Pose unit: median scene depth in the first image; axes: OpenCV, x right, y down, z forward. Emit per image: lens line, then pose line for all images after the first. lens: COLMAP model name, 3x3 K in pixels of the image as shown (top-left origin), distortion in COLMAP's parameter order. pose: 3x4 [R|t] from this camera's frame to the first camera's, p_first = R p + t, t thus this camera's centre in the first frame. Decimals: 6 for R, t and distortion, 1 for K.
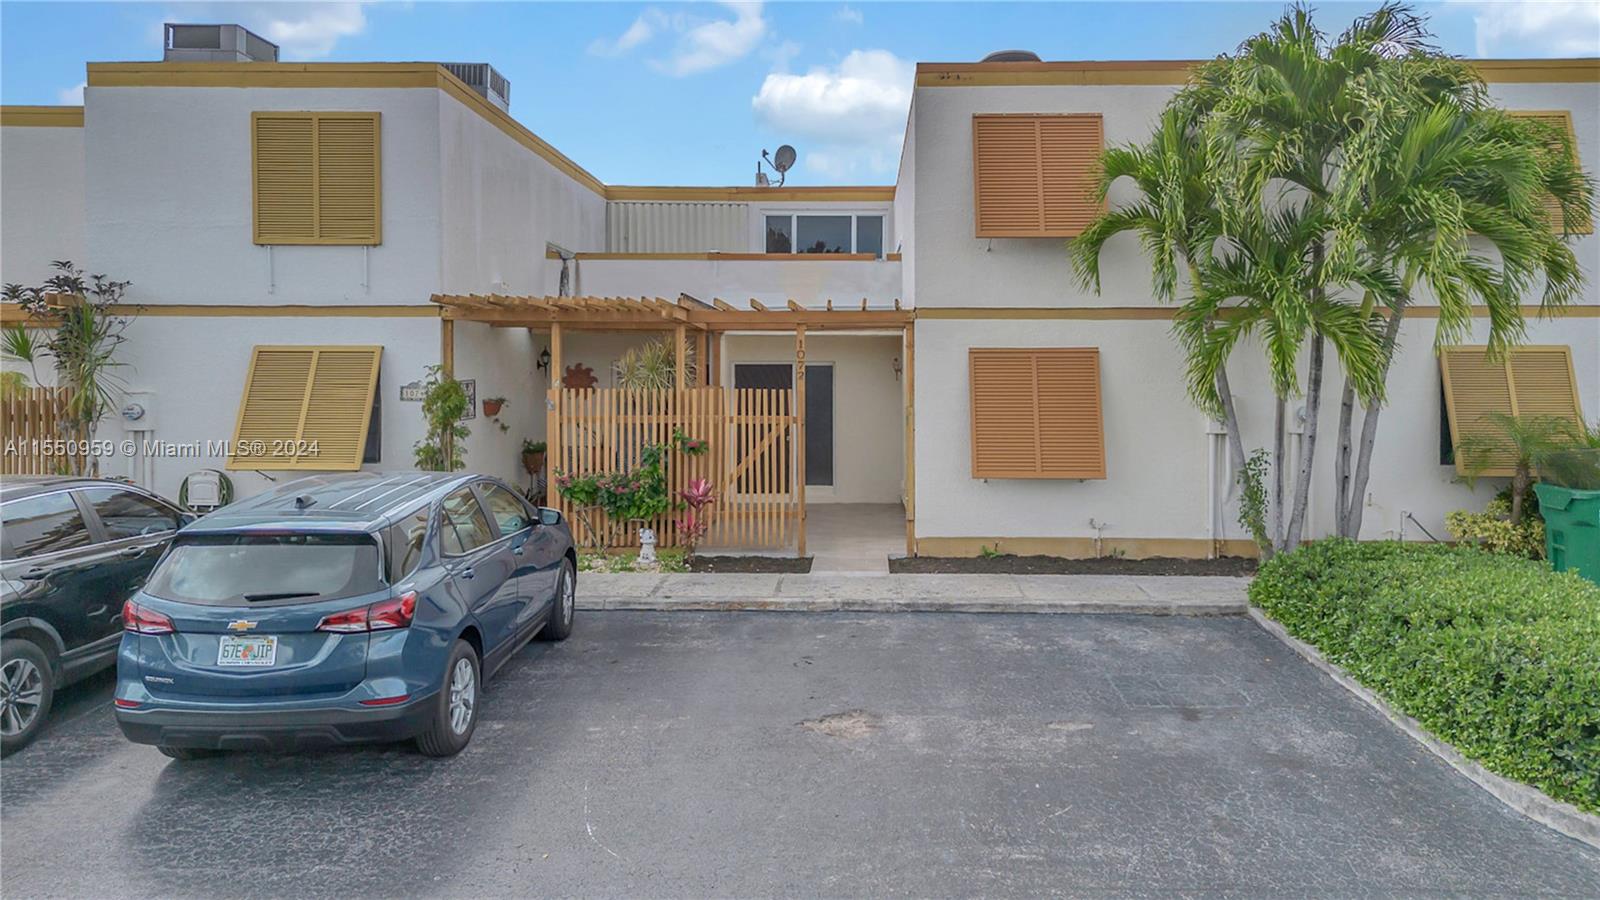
lens RADIAL K [[1174.1, 0, 779.7], [0, 1174.1, 376.9], [0, 0, 1]] dist [0.088723, -0.001352]
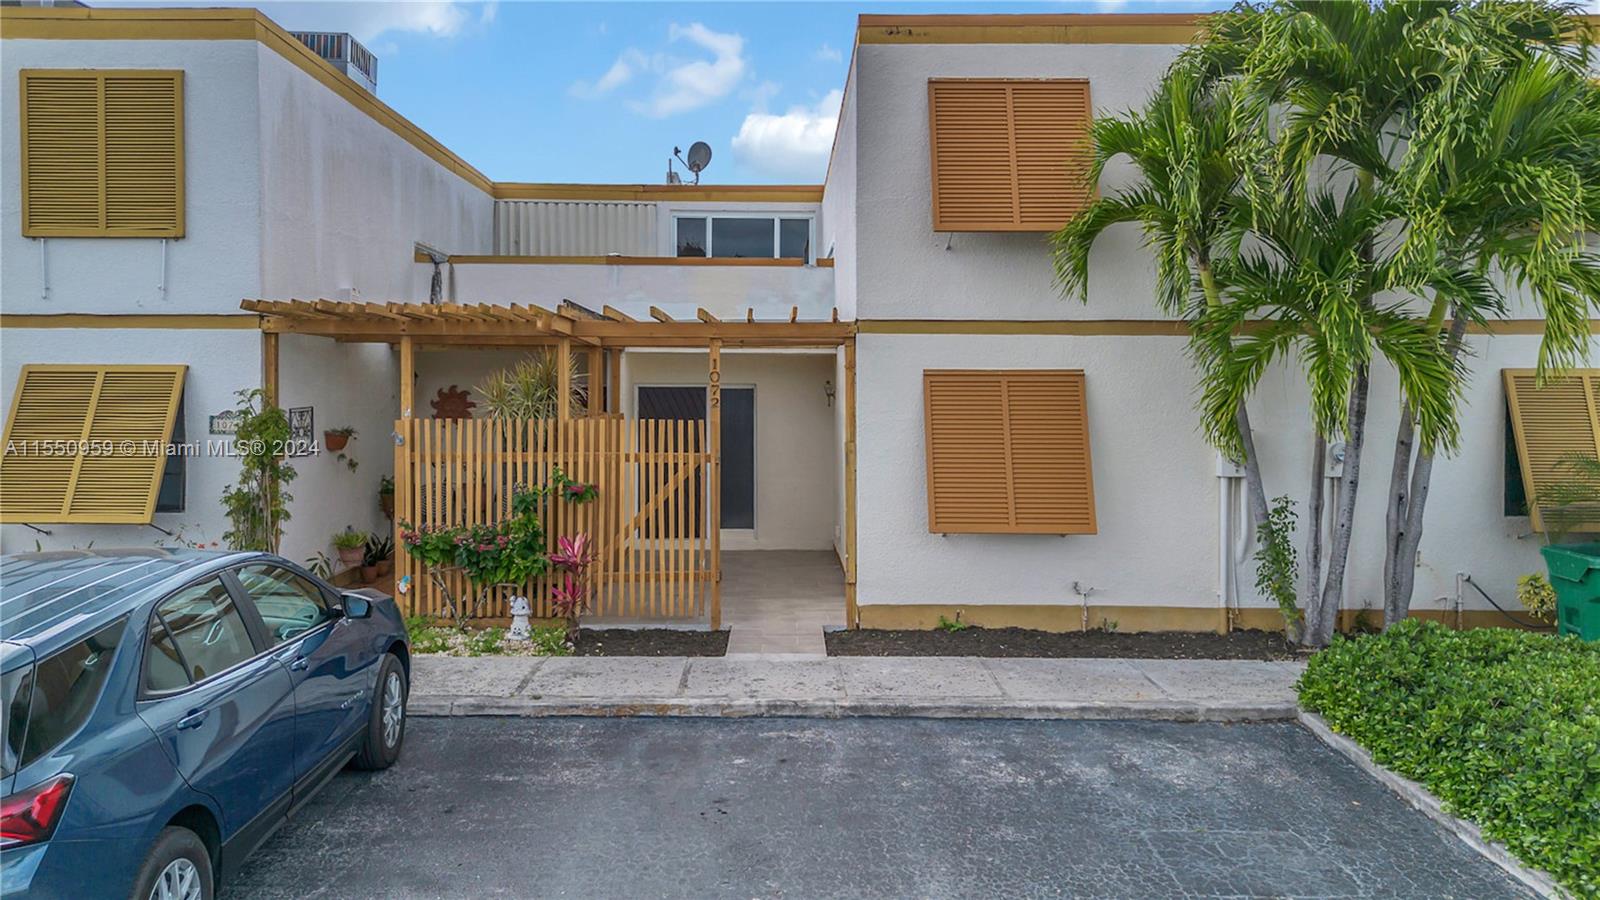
lens RADIAL K [[1174.1, 0, 779.7], [0, 1174.1, 376.9], [0, 0, 1]] dist [0.088723, -0.001352]
pose [[0.997555, 0.001457, 0.069870, 0.006553], [-0.000352, 0.999875, -0.015822, -0.006828], [-0.069884, 0.015759, 0.997431, 0.209502]]
